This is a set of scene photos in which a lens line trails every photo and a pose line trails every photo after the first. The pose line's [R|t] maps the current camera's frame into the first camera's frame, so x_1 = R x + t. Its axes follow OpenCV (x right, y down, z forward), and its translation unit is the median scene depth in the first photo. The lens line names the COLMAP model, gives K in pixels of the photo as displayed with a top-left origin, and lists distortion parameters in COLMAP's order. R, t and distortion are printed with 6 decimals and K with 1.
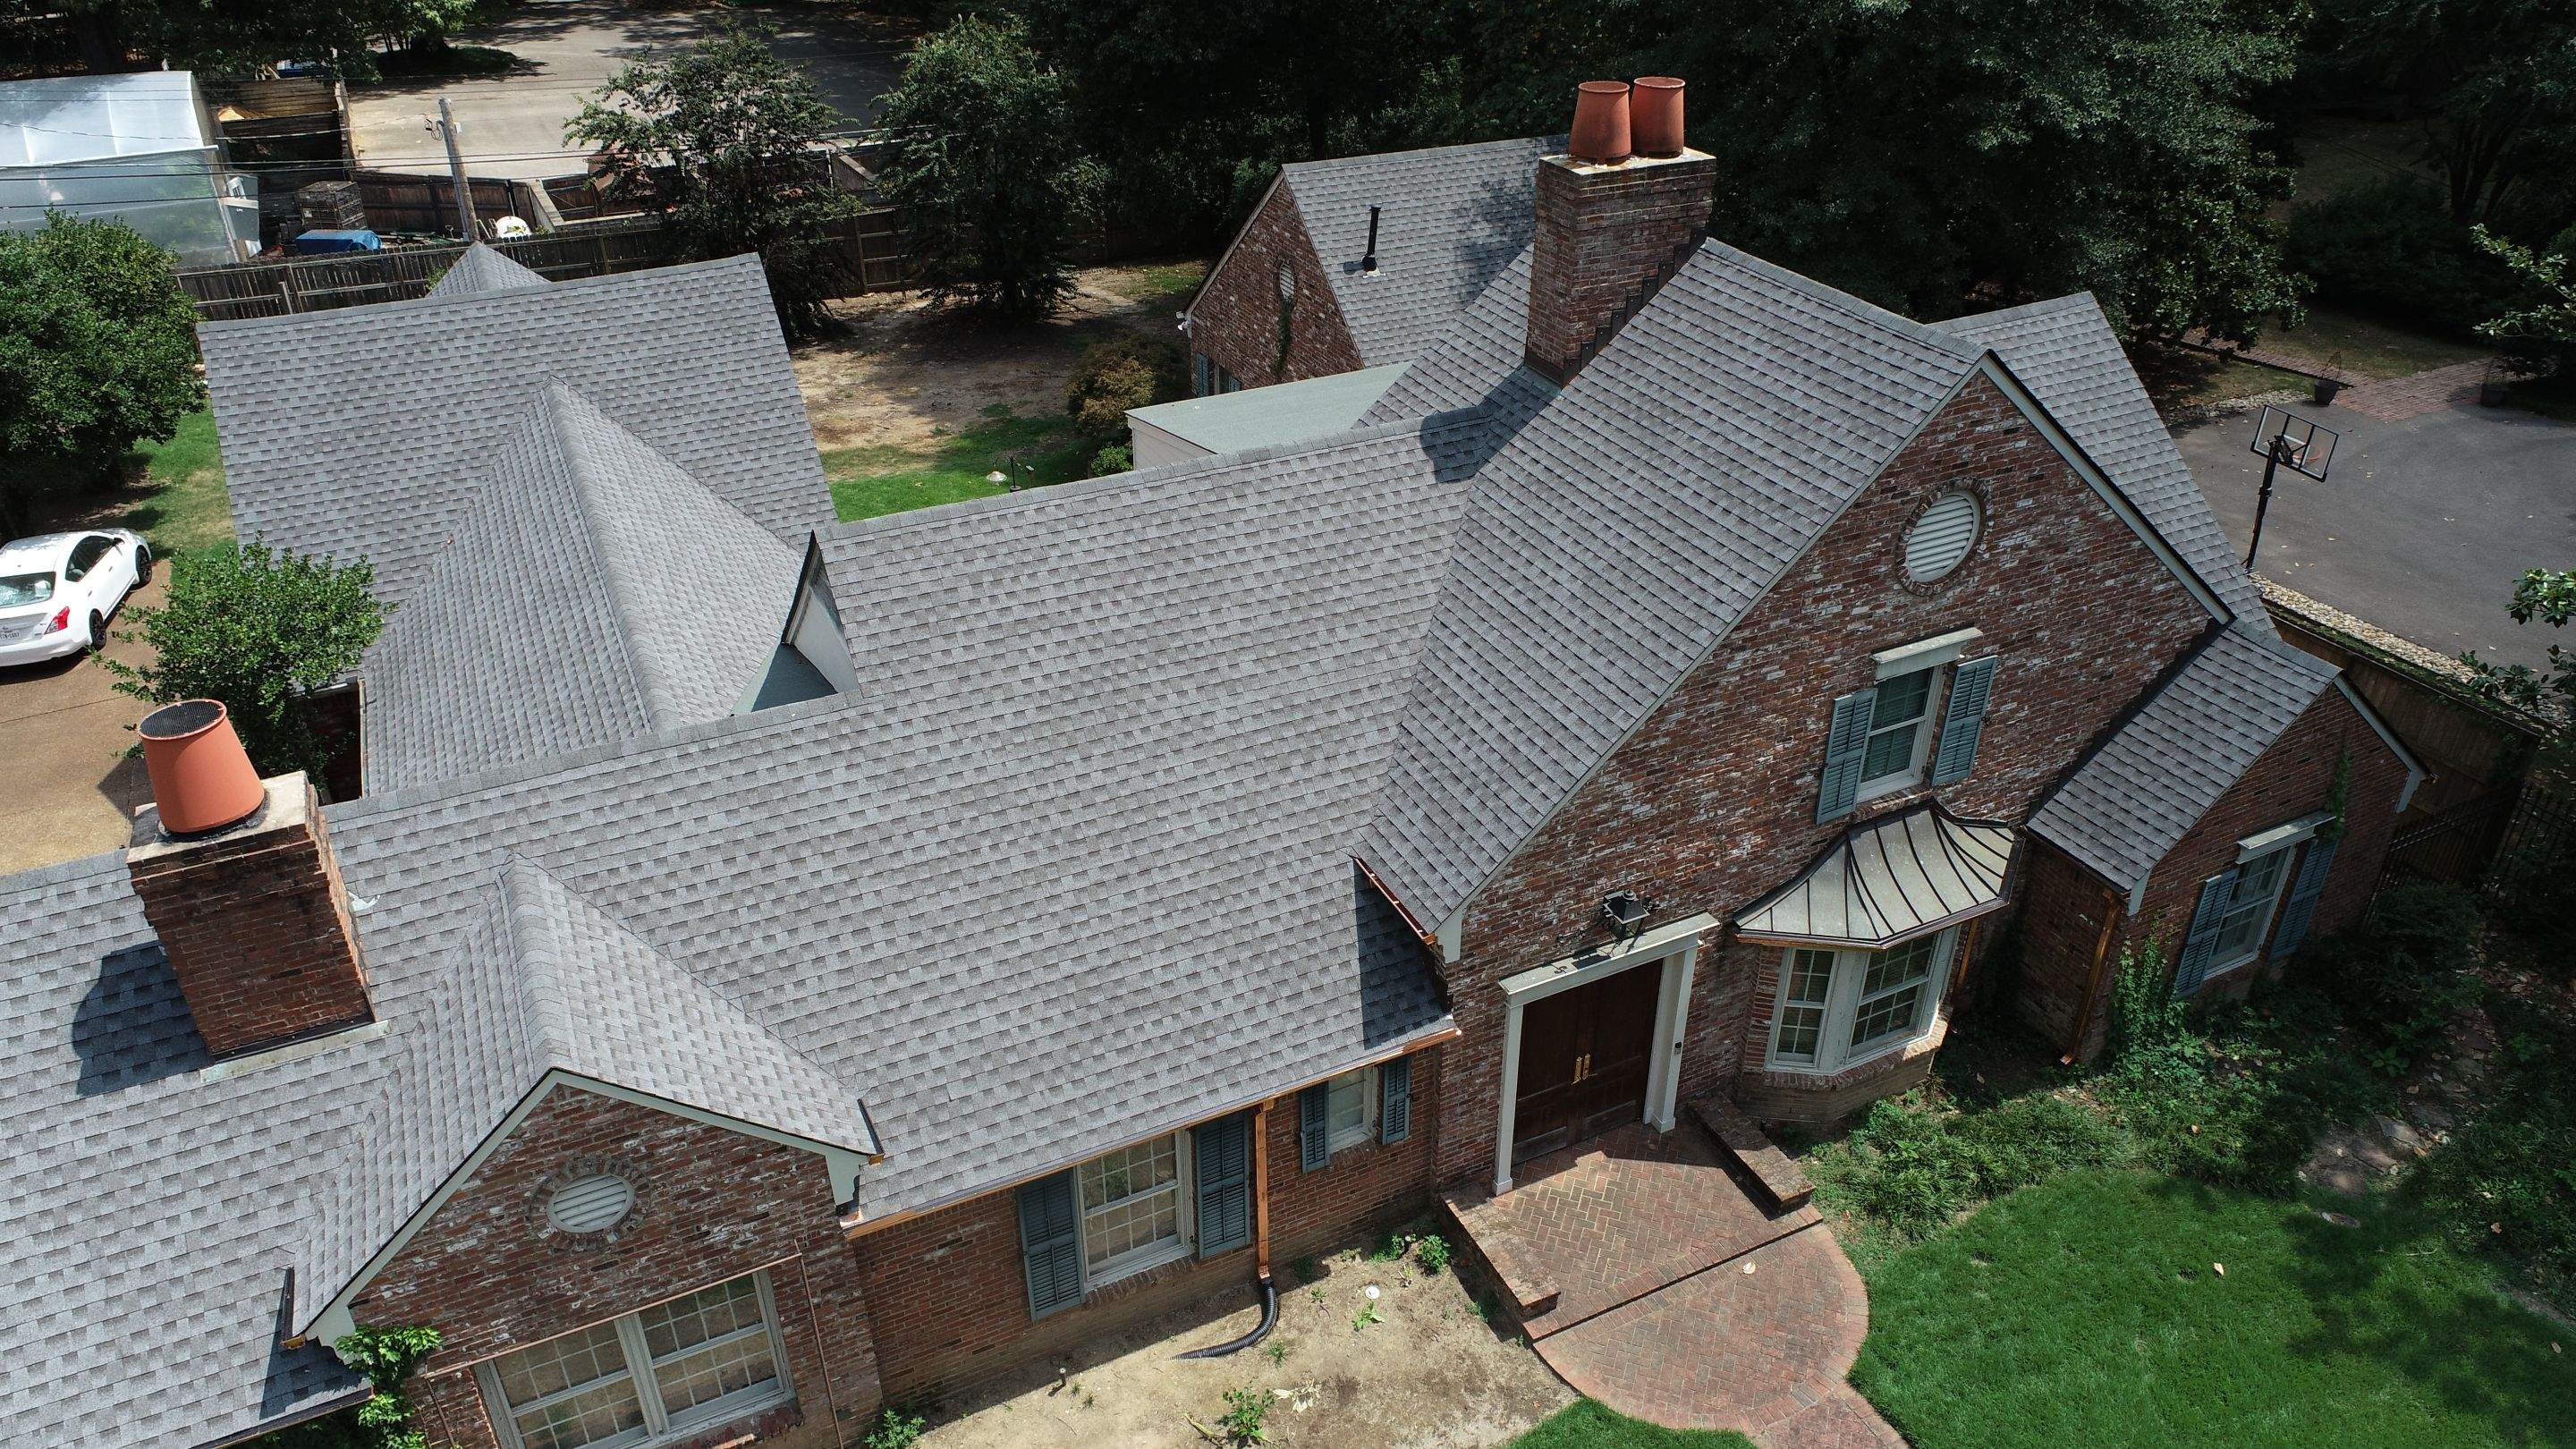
lens RADIAL K [[1743.0, 0, 1287.9], [0, 1743.0, 726.3], [0, 0, 1]] dist [-0.012821, 0.006384]
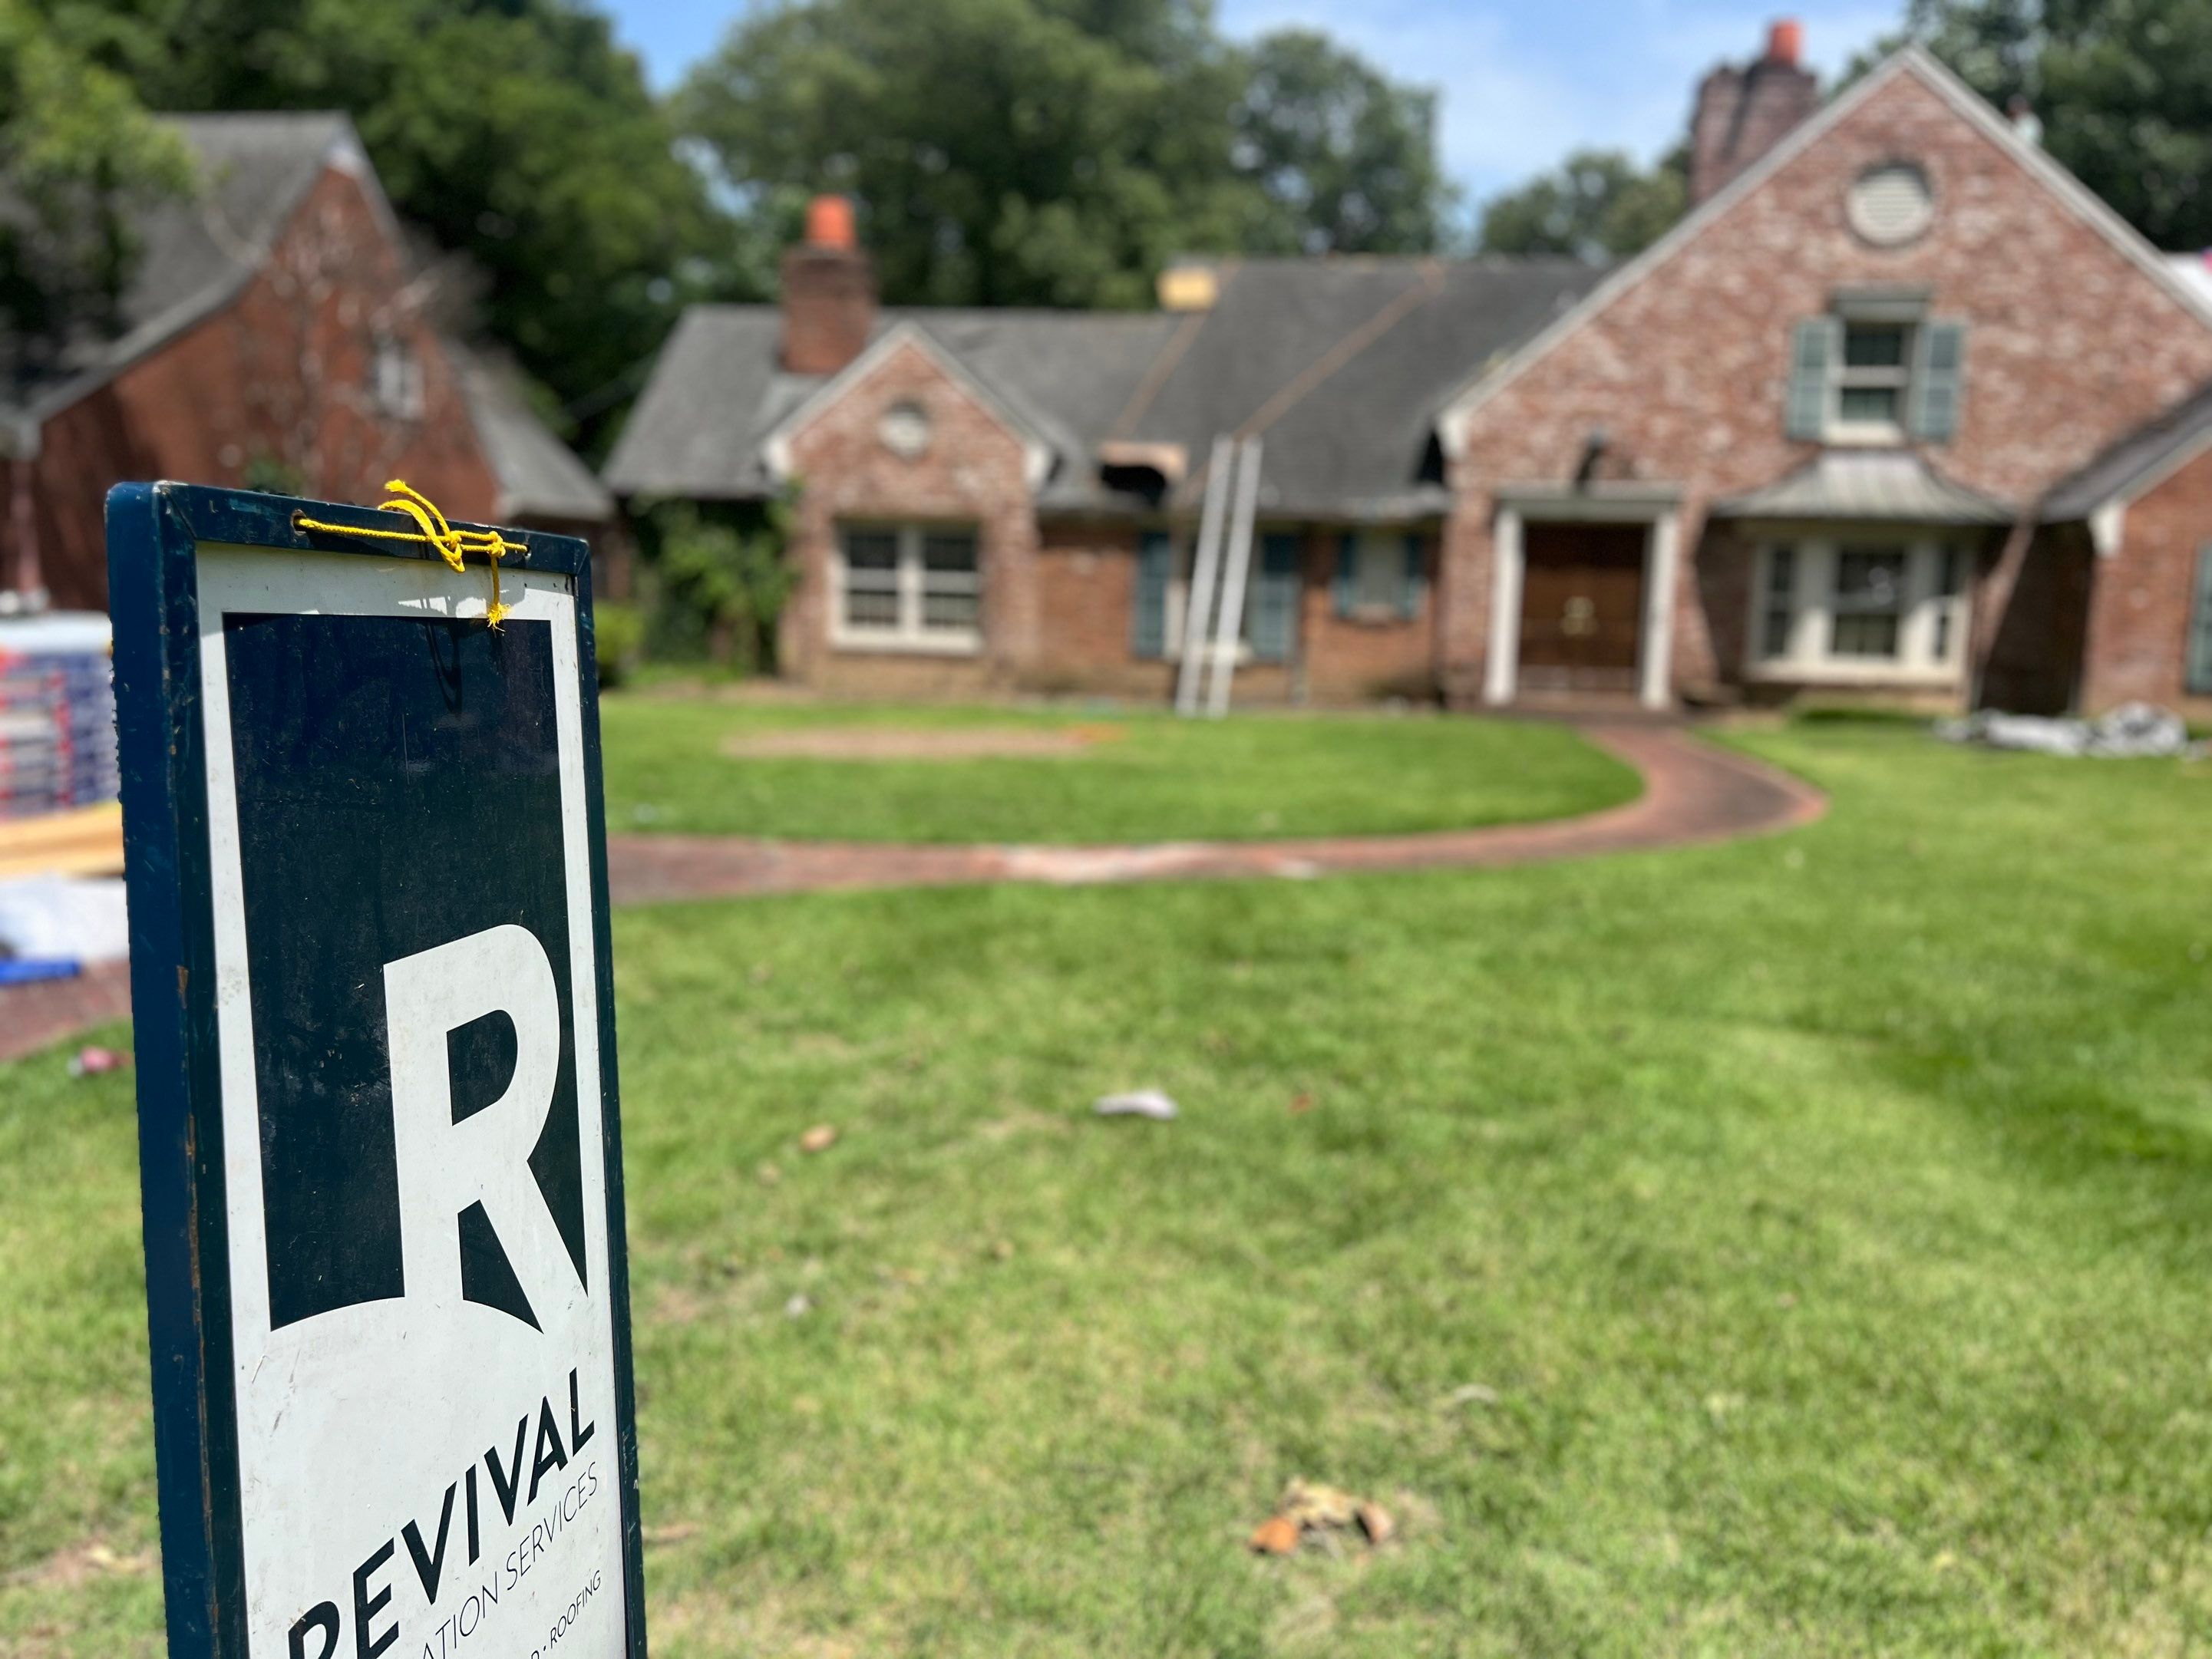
lens RADIAL K [[1686.1, 0, 1110.1], [0, 1686.1, 815.0], [0, 0, 1]] dist [0.032606, -0.013781]
pose [[0.835574, 0.104359, -0.539374, 0.629114], [-0.306201, 0.903620, -0.299519, 0.895327], [0.456132, 0.415428, 0.786996, -0.110243]]
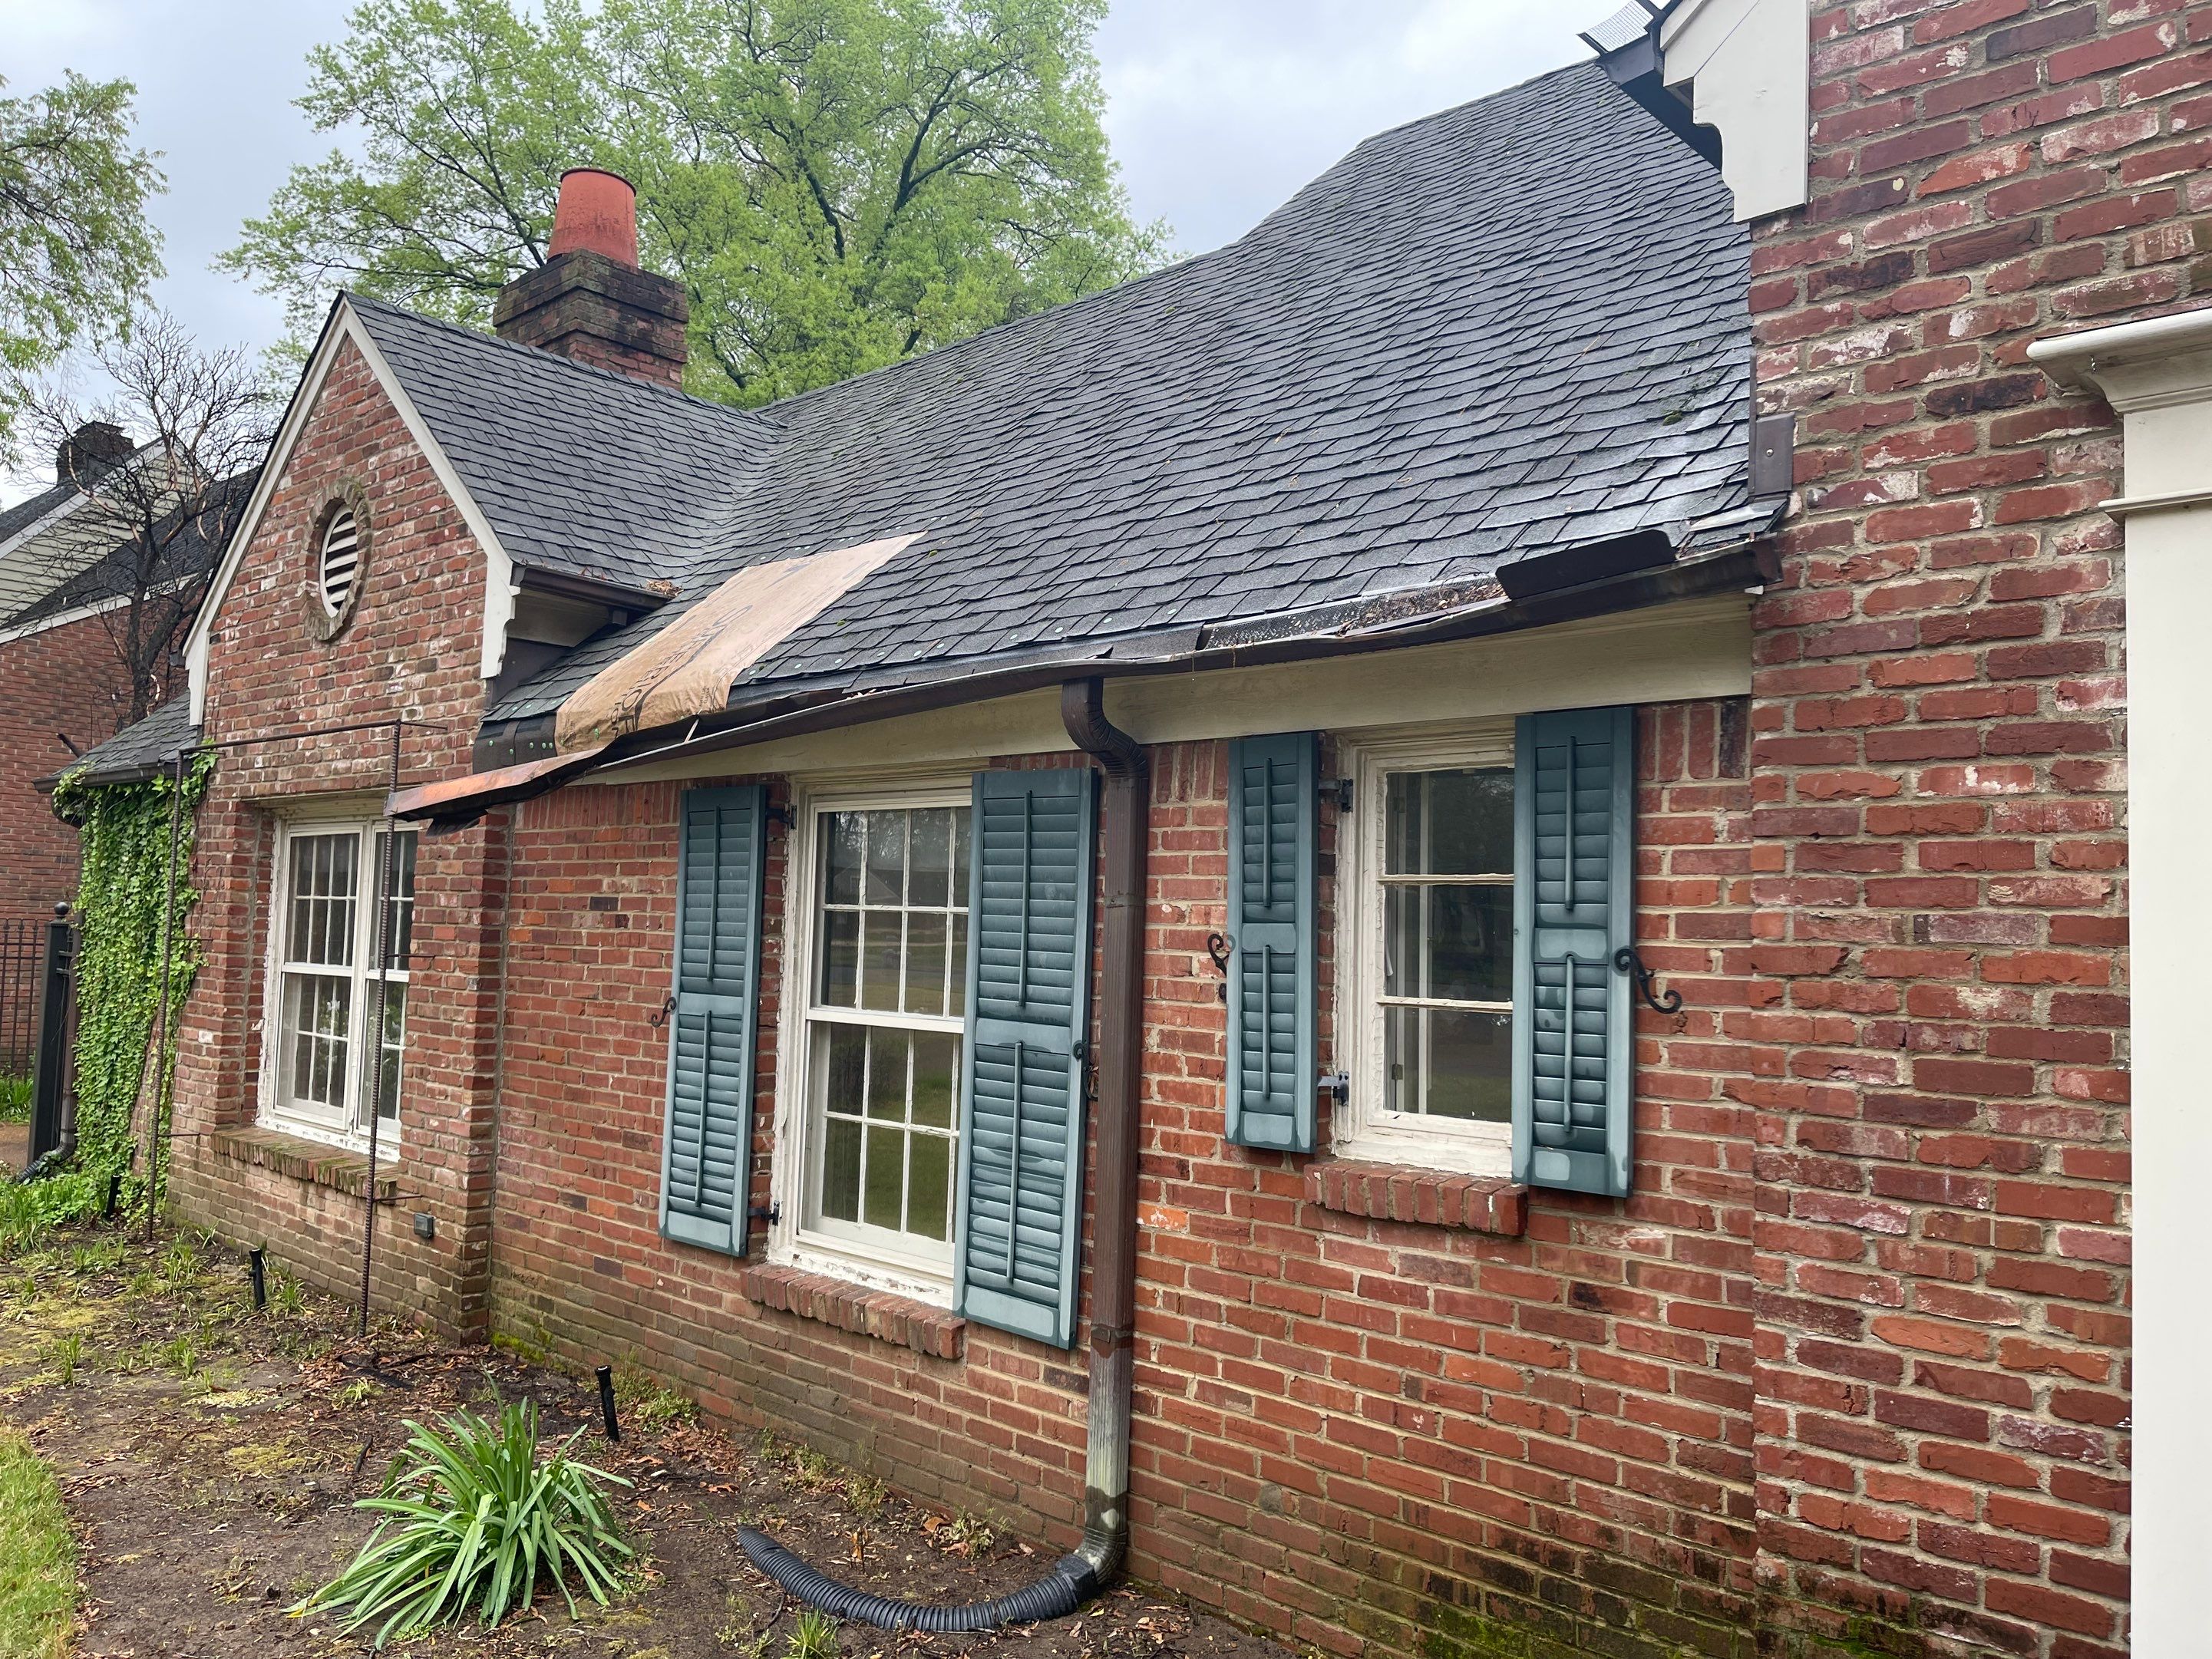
lens RADIAL K [[1661.9, 0, 1105.2], [0, 1661.9, 838.2], [0, 0, 1]] dist [0.077367, -0.099637]
pose [[0.352377, -0.043851, -0.934830, 0.261928], [-0.506613, 0.830945, -0.229942, 0.292251], [0.786875, 0.554624, 0.270591, 0.895346]]
